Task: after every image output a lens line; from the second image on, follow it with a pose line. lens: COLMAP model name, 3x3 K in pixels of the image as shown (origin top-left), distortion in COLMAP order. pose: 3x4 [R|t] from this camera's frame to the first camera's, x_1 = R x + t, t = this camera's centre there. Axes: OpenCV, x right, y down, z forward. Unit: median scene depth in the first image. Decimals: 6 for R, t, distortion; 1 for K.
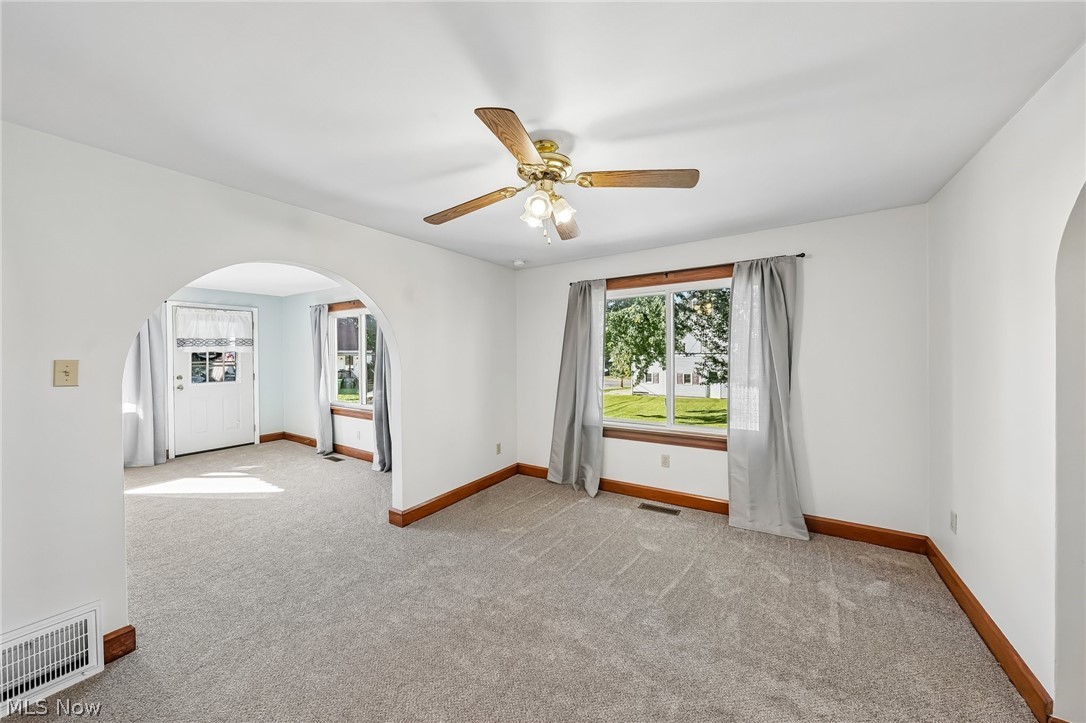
lens RADIAL K [[378.5, 0, 538.0], [0, 378.5, 360.6], [0, 0, 1]] dist [-0.001336, 0.000068]
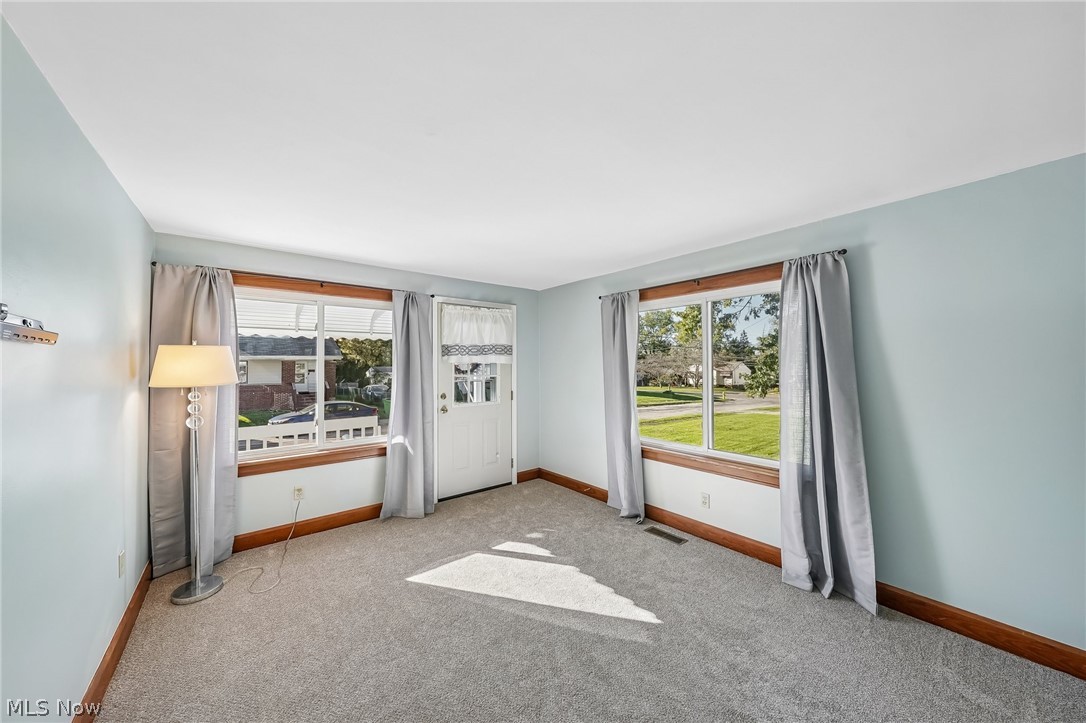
lens RADIAL K [[378.5, 0, 538.0], [0, 378.5, 360.6], [0, 0, 1]] dist [-0.001336, 0.000068]
pose [[0.951509, -0.003403, -0.307602, -0.771885], [-0.005140, 0.999623, -0.026958, -0.010641], [0.307578, 0.027232, 0.951133, 0.480835]]
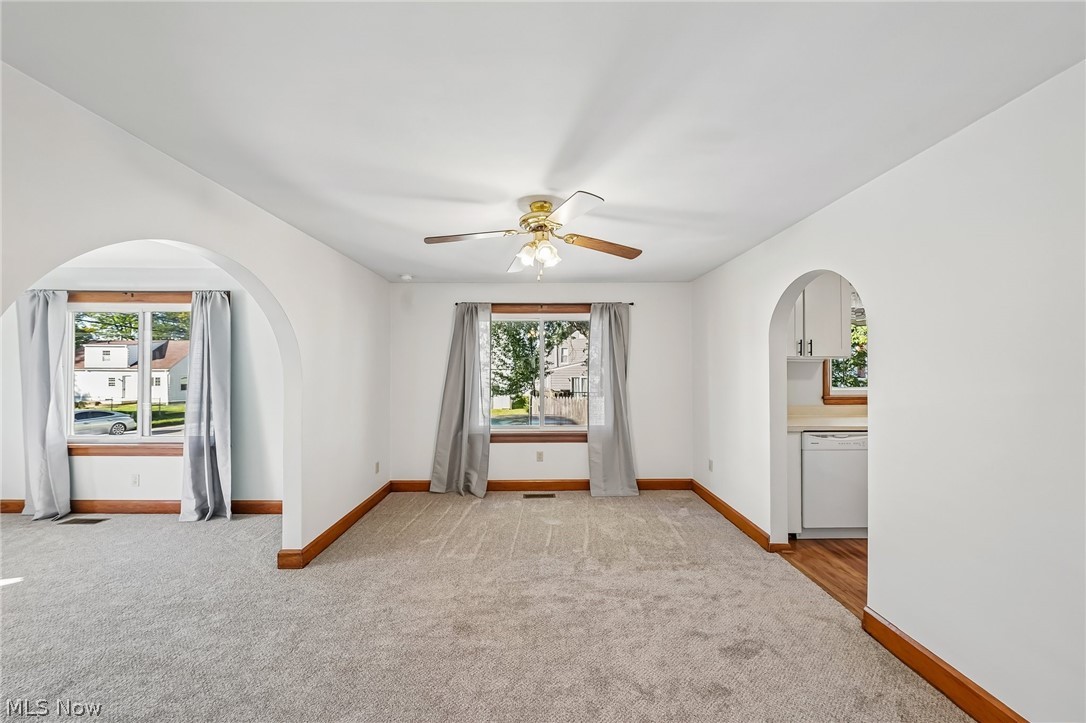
lens RADIAL K [[374.0, 0, 538.9], [0, 374.0, 367.0], [0, 0, 1]] dist [-0.000296, 0.000103]
pose [[0.831366, 0.011770, 0.555601, -0.337438], [0.001470, 0.999726, -0.023377, 0.003364], [-0.555724, 0.020252, 0.831120, -0.013126]]
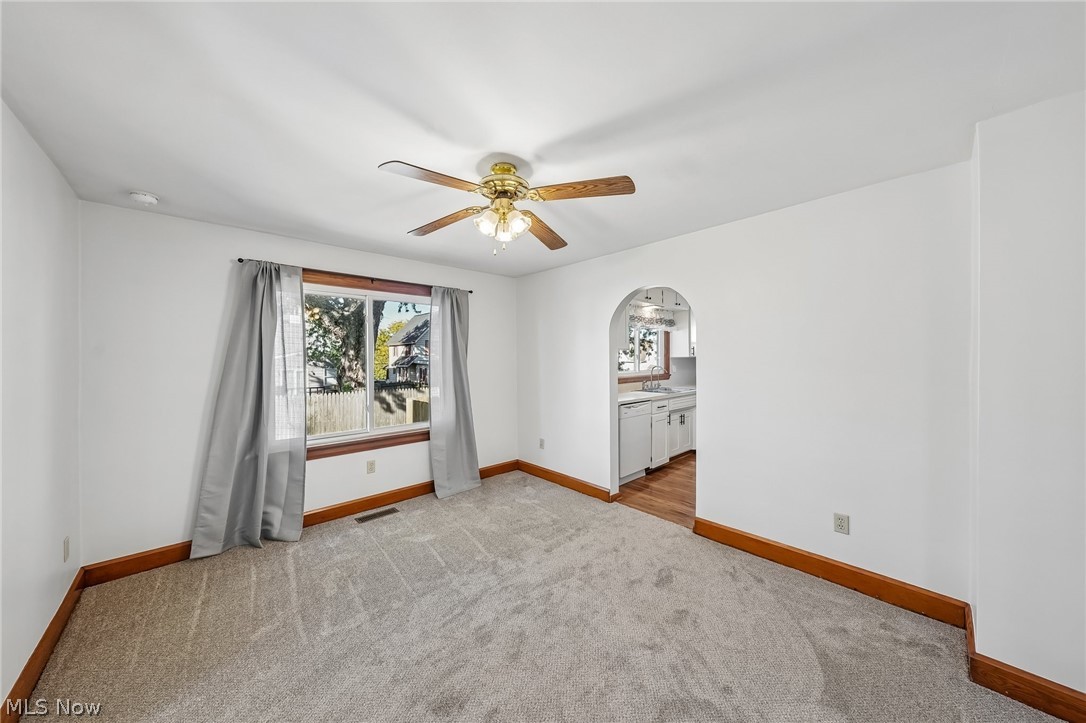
lens RADIAL K [[370.6, 0, 543.0], [0, 370.6, 361.5], [0, 0, 1]] dist [-0.000367, -0.000002]
pose [[0.233509, 0.002097, 0.972352, -0.496645], [0.018353, 0.999810, -0.006564, 0.002521], [-0.972182, 0.019378, 0.233426, 0.321117]]
